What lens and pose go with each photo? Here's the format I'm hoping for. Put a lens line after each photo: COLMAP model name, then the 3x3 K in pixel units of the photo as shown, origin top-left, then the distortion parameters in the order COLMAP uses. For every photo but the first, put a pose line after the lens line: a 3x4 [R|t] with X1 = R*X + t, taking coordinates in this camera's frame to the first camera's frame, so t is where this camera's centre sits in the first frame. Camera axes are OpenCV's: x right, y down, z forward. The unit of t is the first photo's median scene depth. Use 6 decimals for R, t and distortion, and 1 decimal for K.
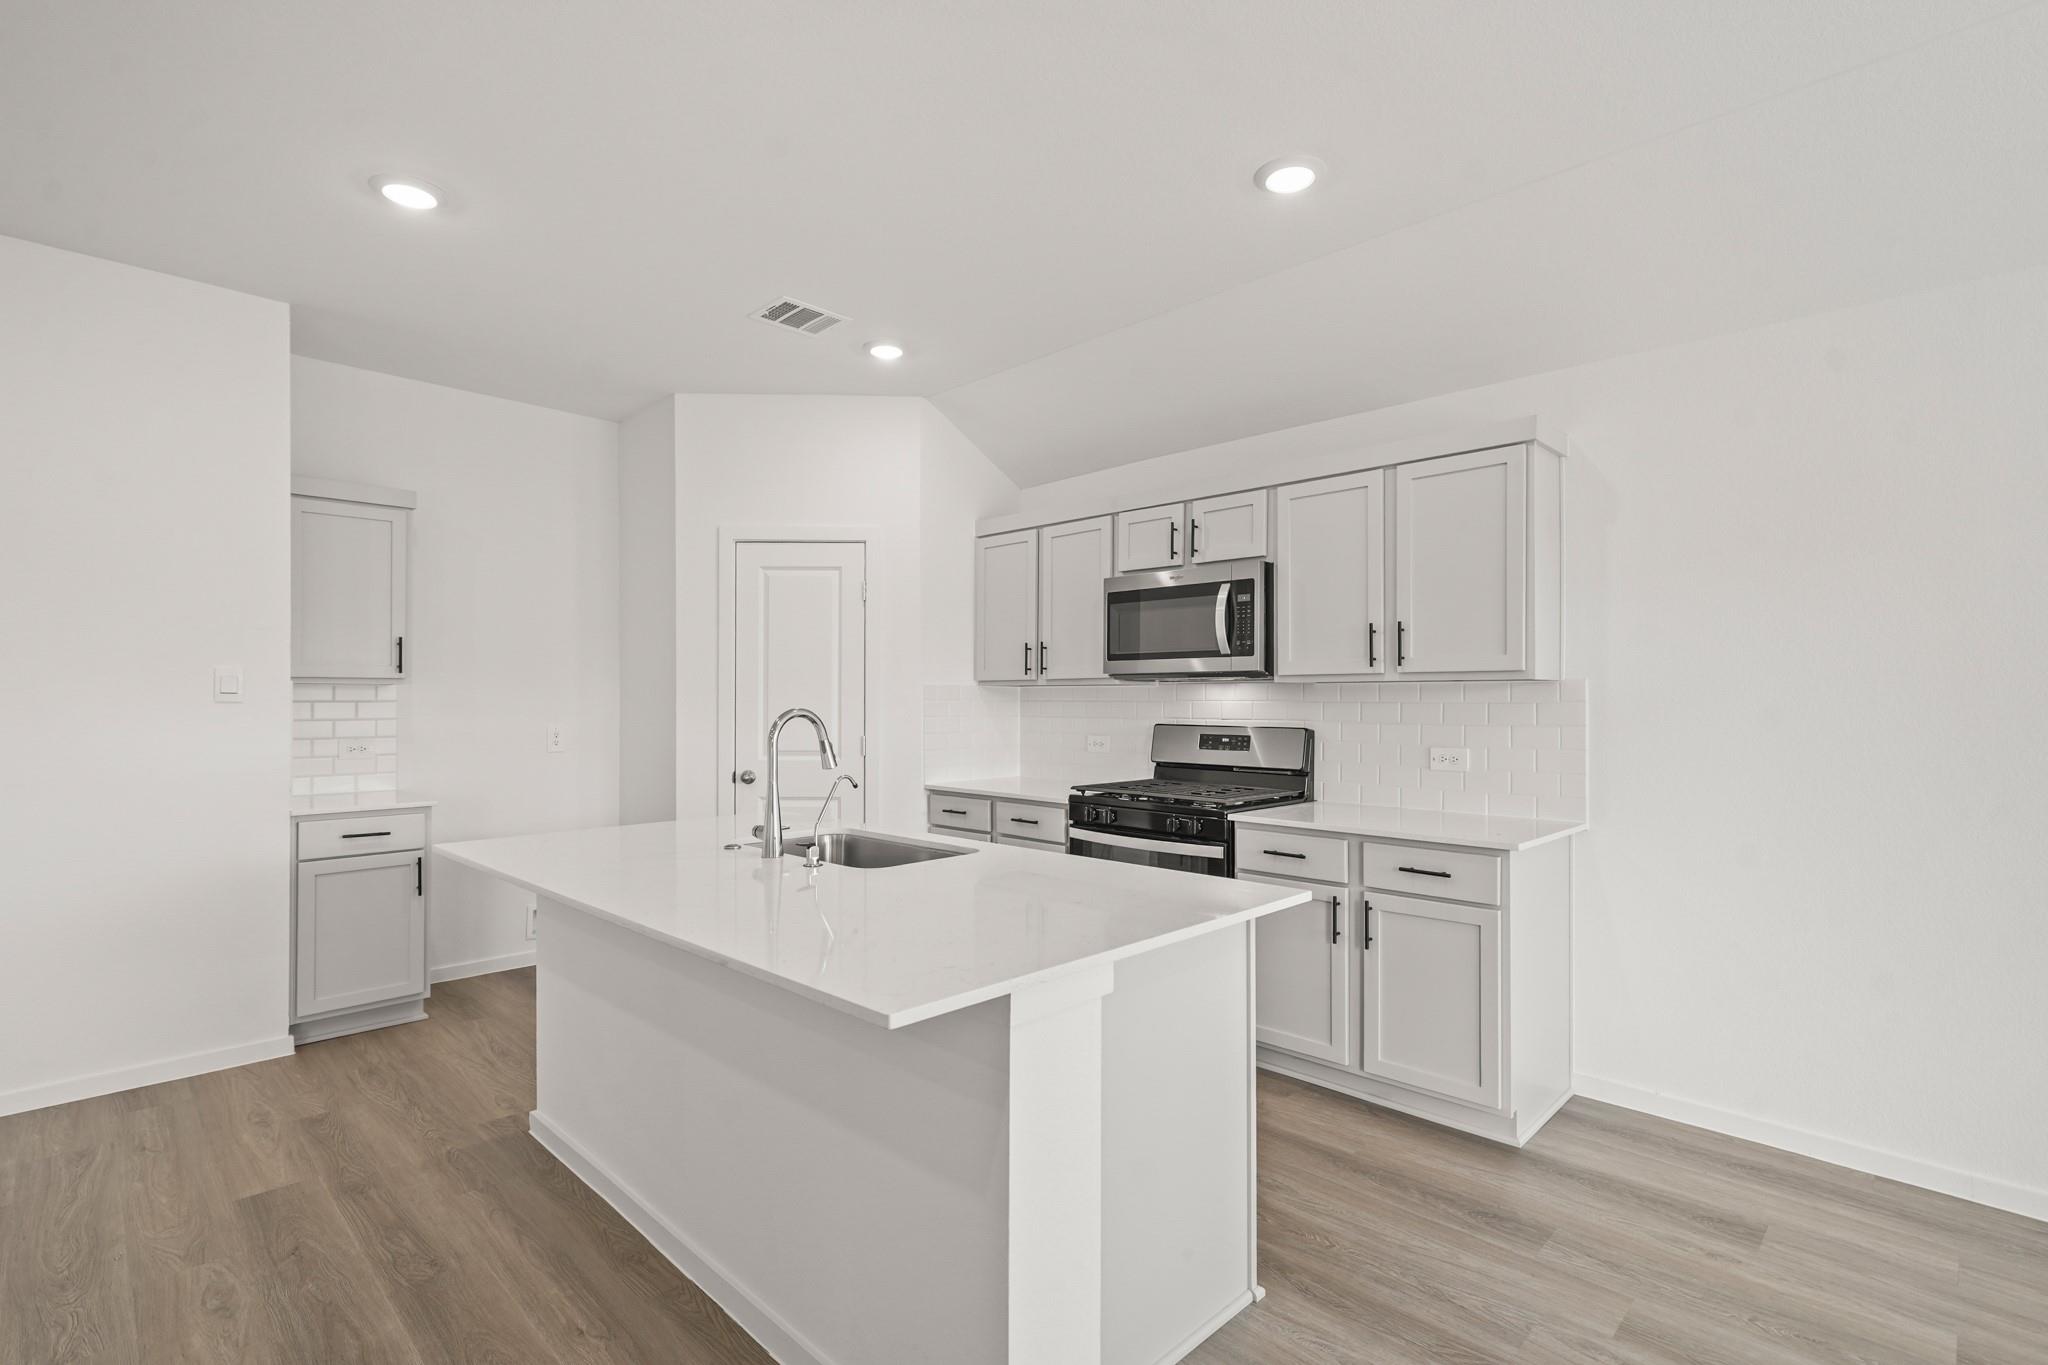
lens RADIAL K [[955.8, 0, 1003.1], [0, 955.8, 694.7], [0, 0, 1]] dist [0.012782, 0.000588]
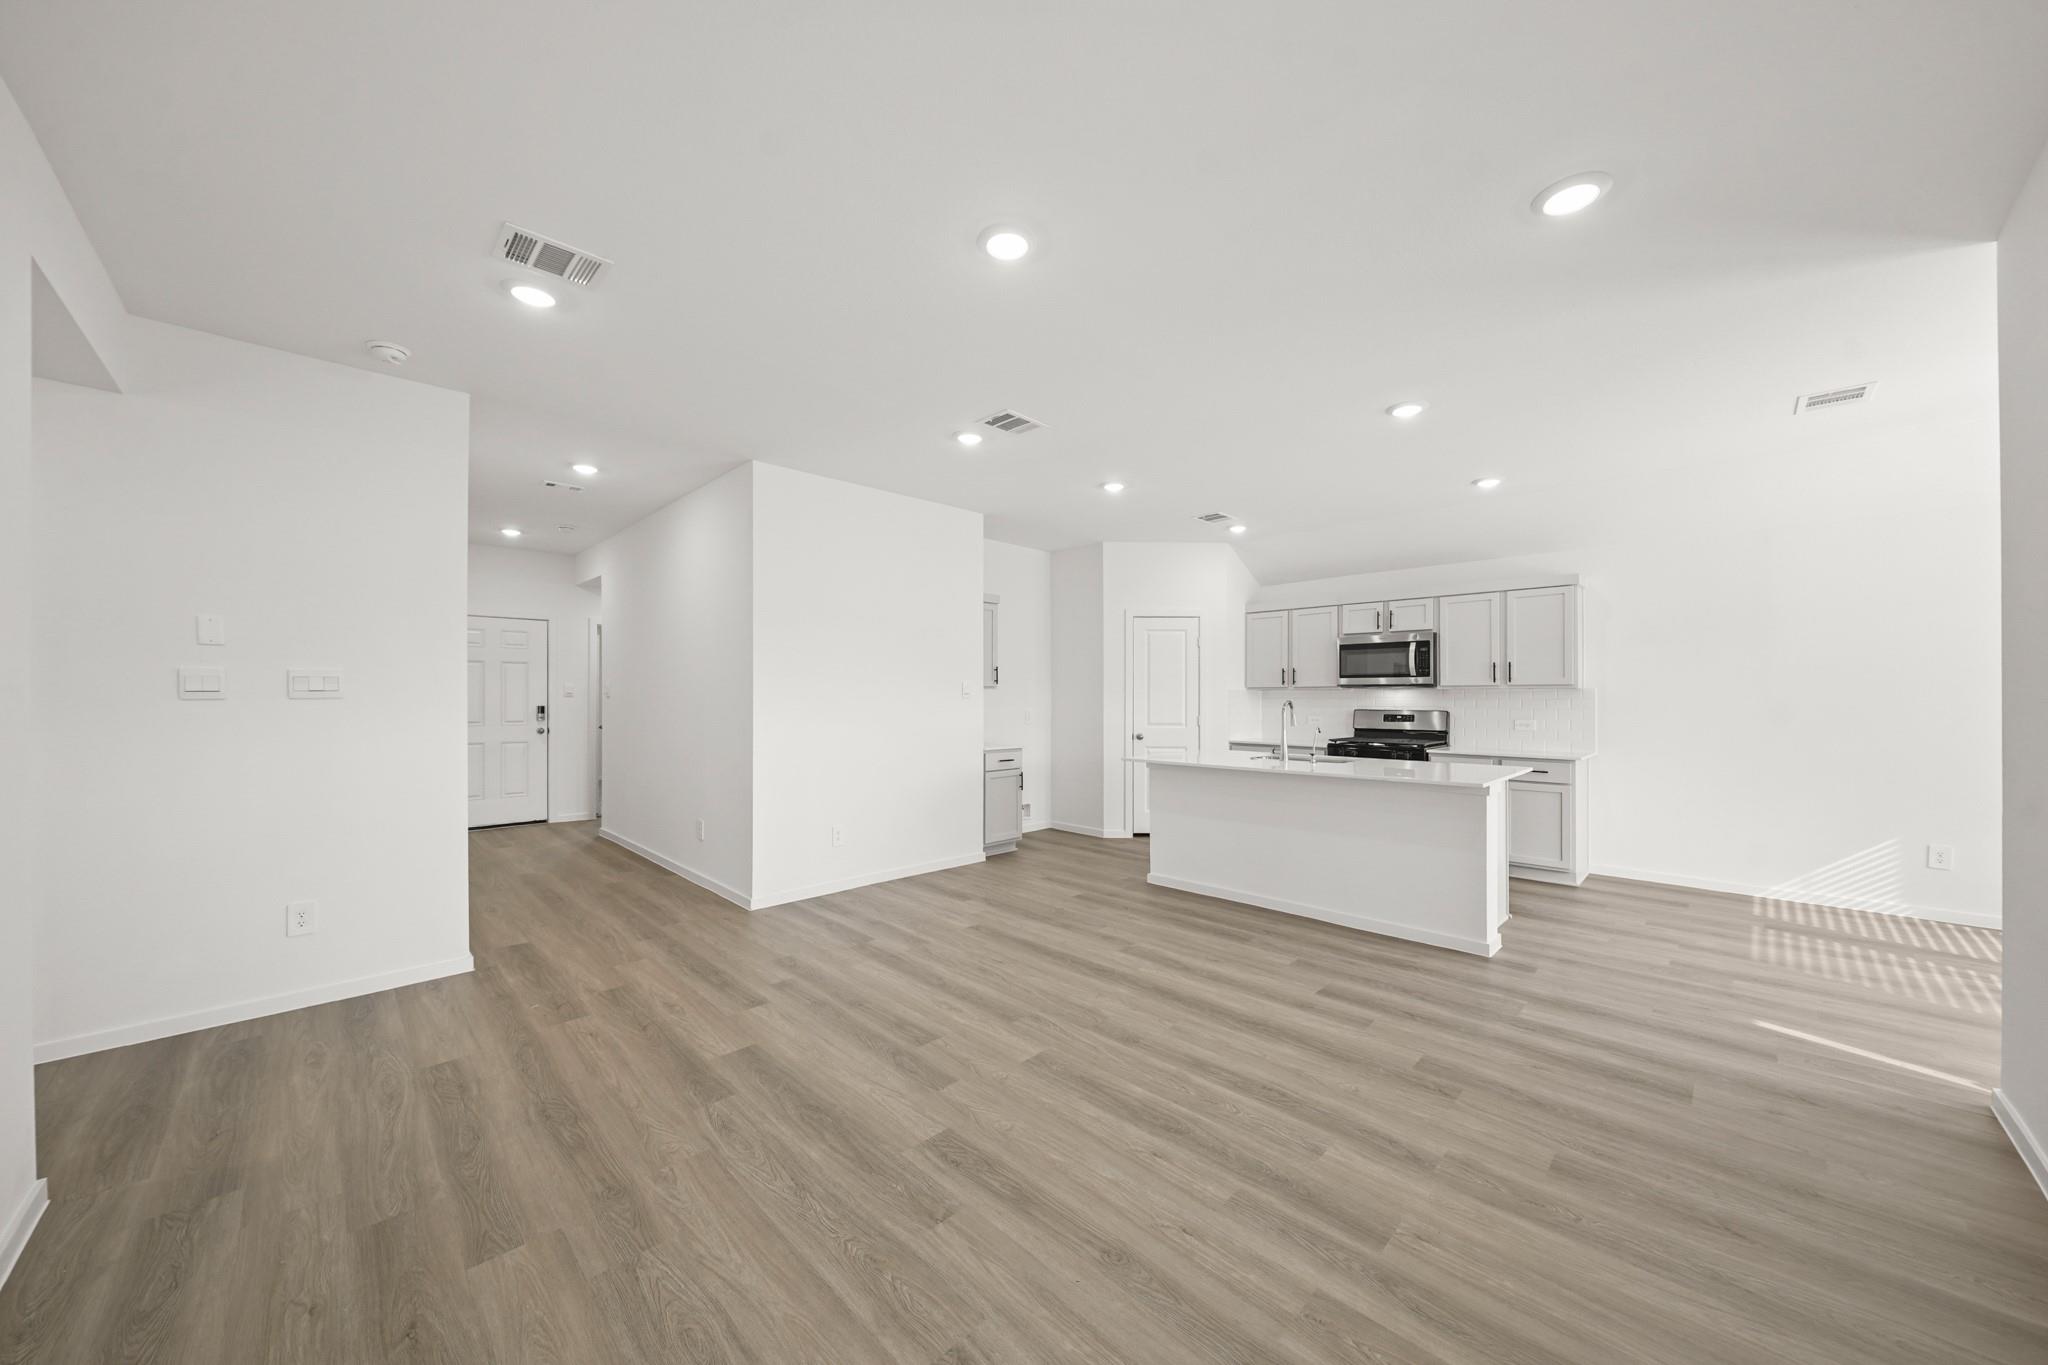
lens RADIAL K [[719.7, 0, 1012.0], [0, 719.7, 688.3], [0, 0, 1]] dist [0.000672, -0.000055]
pose [[0.999996, 0.002486, -0.001235, -0.650153], [-0.002499, 0.999940, -0.010658, 0.004743], [0.001208, 0.010661, 0.999942, -0.590813]]
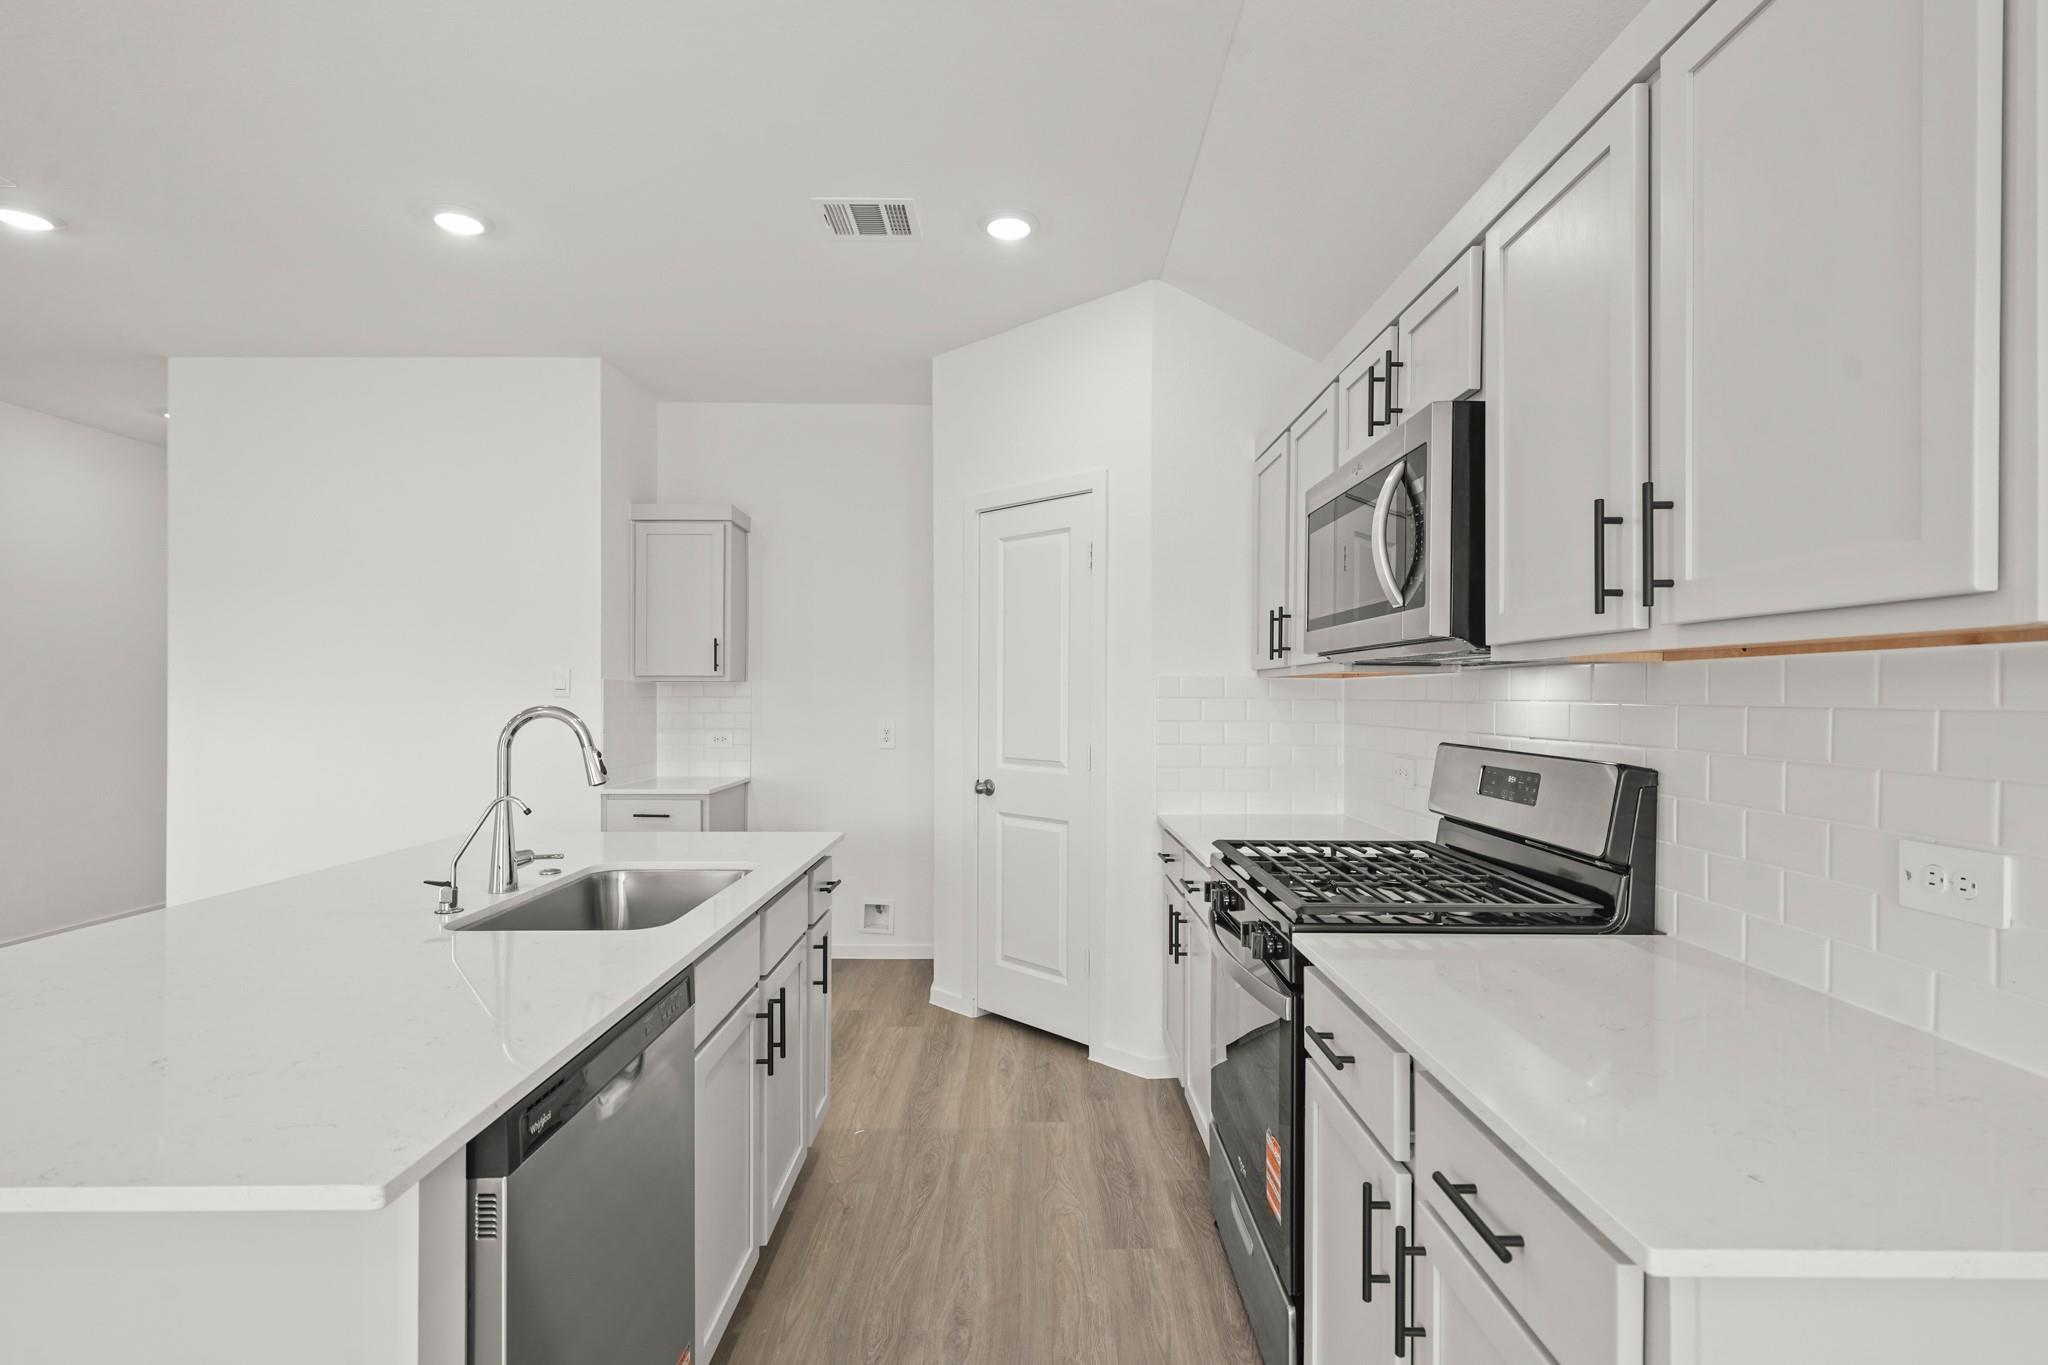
lens RADIAL K [[955.8, 0, 1040.1], [0, 955.8, 694.4], [0, 0, 1]] dist [0.012782, 0.000588]
pose [[0.721554, 0.000972, -0.692358, 0.438621], [0.000239, 0.999999, 0.001653, 0.002450], [0.692359, -0.001358, 0.721552, 0.511050]]
